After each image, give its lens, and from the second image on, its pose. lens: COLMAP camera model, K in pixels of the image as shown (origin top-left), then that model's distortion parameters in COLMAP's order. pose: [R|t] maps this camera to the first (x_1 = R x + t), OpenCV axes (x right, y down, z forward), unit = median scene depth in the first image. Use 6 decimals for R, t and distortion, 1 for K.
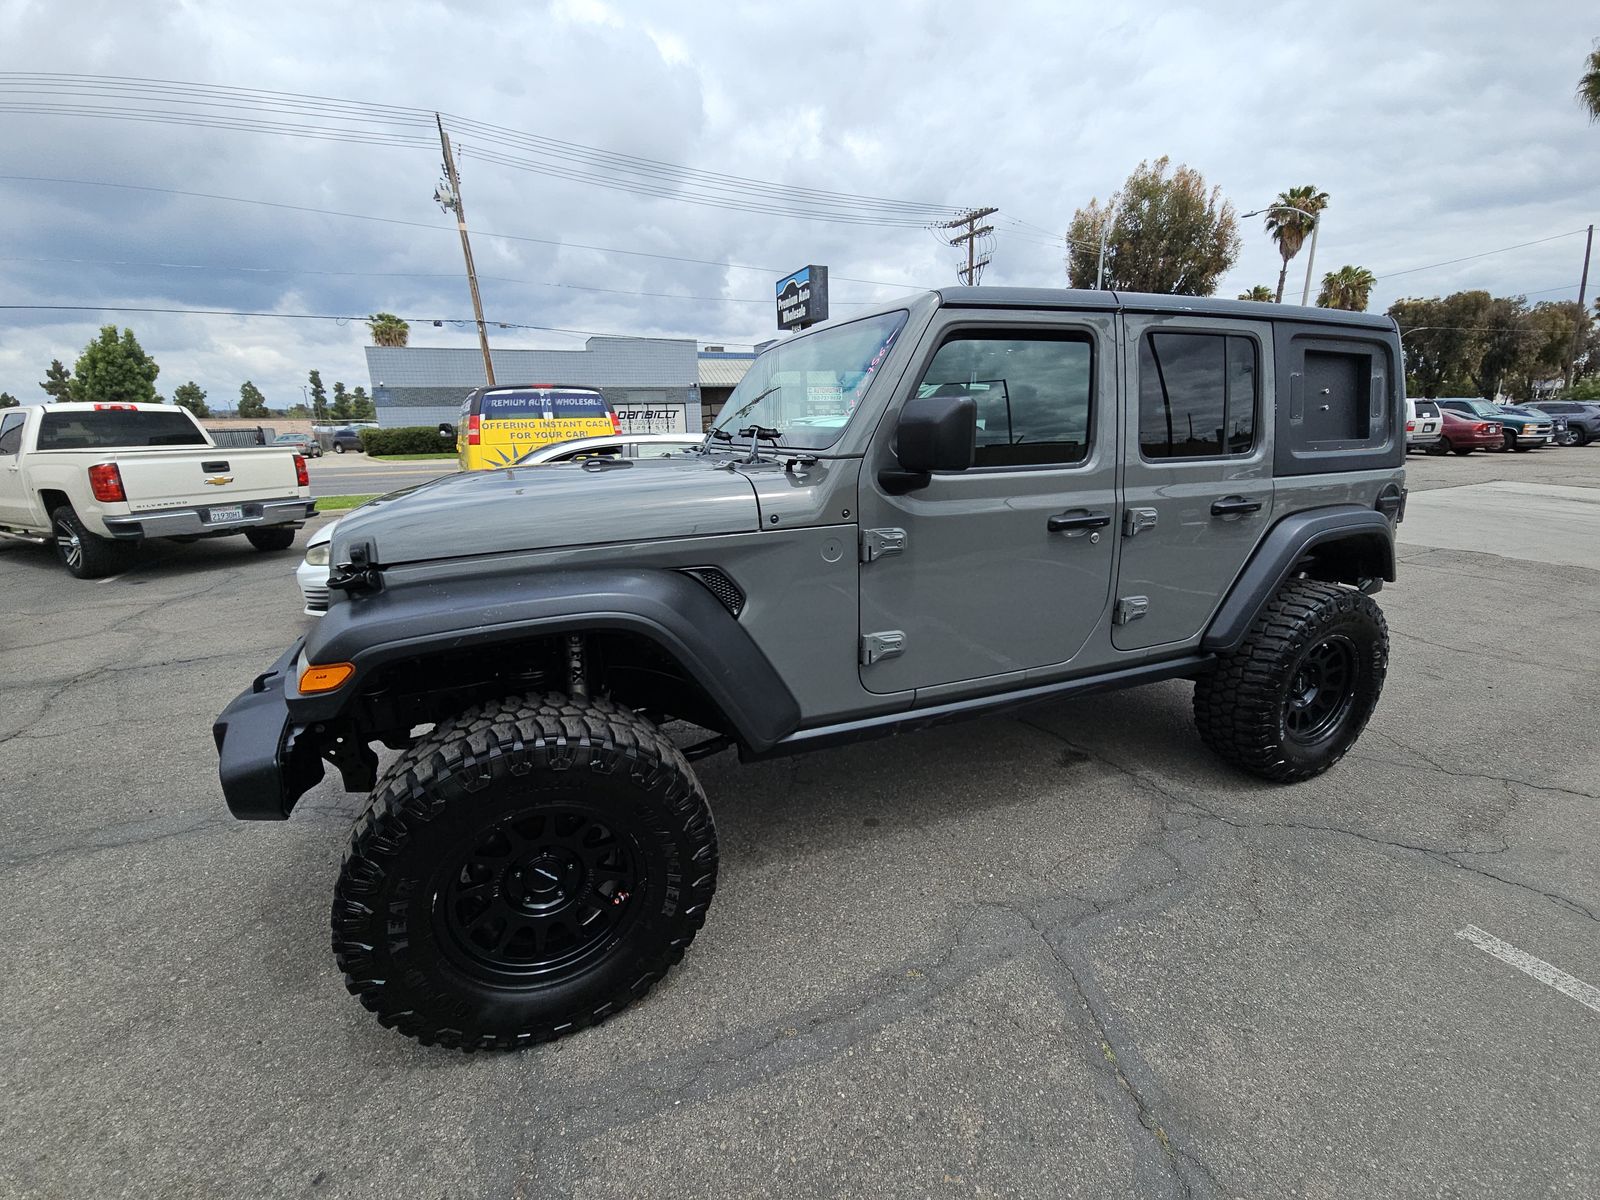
lens RADIAL K [[685.6, 0, 807.5], [0, 685.6, 600.7], [0, 0, 1]] dist [0.012433, -0.012762]
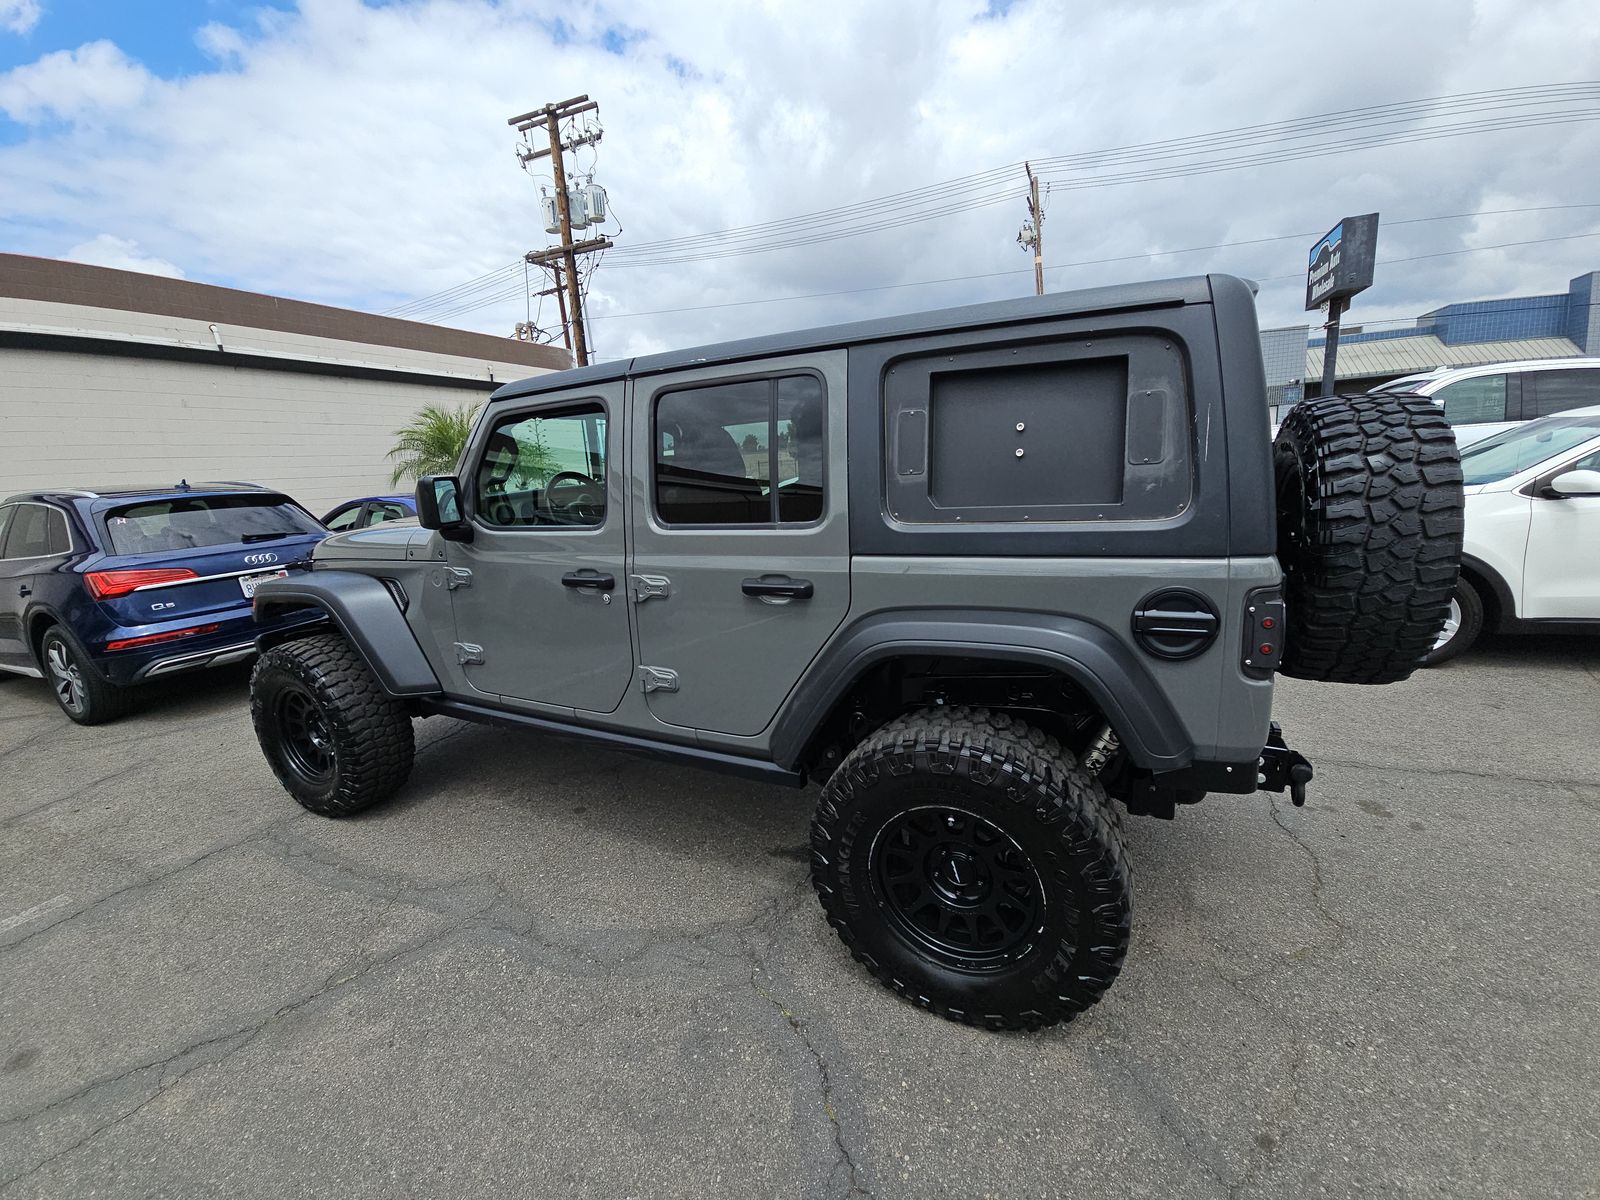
lens RADIAL K [[685.6, 0, 794.1], [0, 685.6, 601.5], [0, 0, 1]] dist [0.012433, -0.012762]
pose [[0.622535, 0.137883, -0.770349, 1.037011], [-0.147997, 0.987337, 0.057121, -0.140510], [0.768471, 0.078449, 0.635058, 0.423246]]
